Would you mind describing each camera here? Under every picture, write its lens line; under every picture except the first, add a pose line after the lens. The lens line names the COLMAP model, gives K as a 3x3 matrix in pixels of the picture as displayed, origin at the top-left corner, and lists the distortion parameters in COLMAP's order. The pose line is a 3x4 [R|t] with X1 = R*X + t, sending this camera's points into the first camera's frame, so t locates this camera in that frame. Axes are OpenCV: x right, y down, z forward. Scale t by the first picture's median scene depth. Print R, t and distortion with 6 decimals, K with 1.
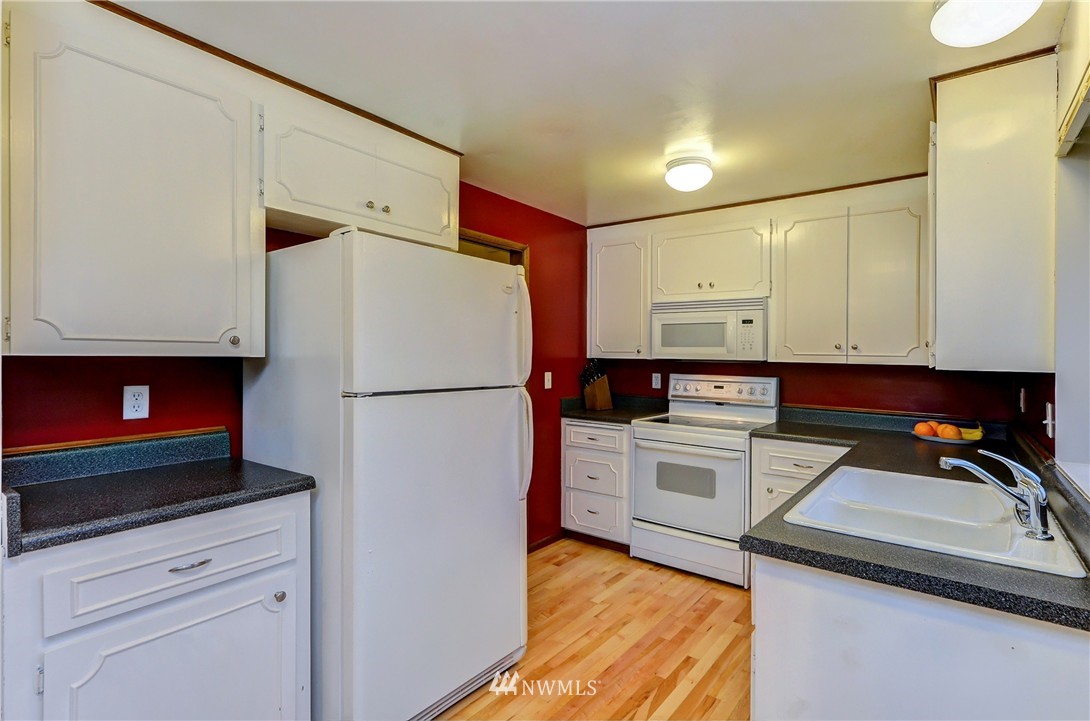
lens RADIAL K [[525.0, 0, 541.0], [0, 525.0, 355.5], [0, 0, 1]] dist [0.001536, 0.000099]
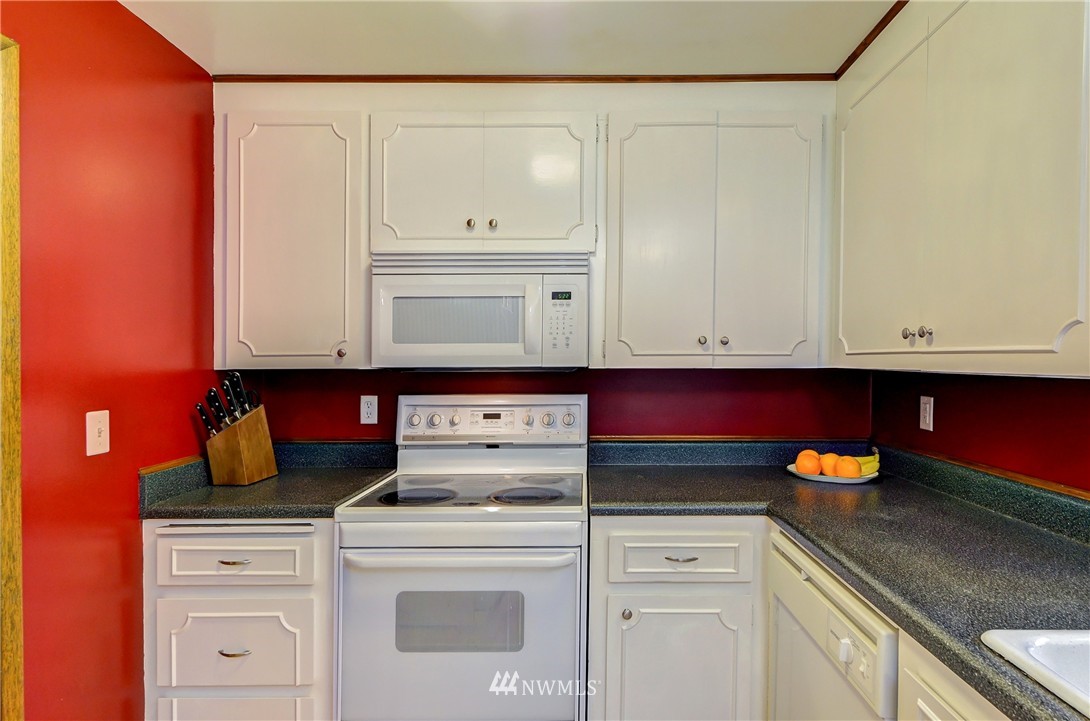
lens RADIAL K [[552.2, 0, 550.4], [0, 552.2, 343.6], [0, 0, 1]] dist [-0.007381, -0.001043]
pose [[0.798472, 0.000003, 0.602032, 0.036794], [0.018058, 0.999550, -0.023955, -0.001181], [-0.601761, 0.029999, 0.798113, 0.496512]]
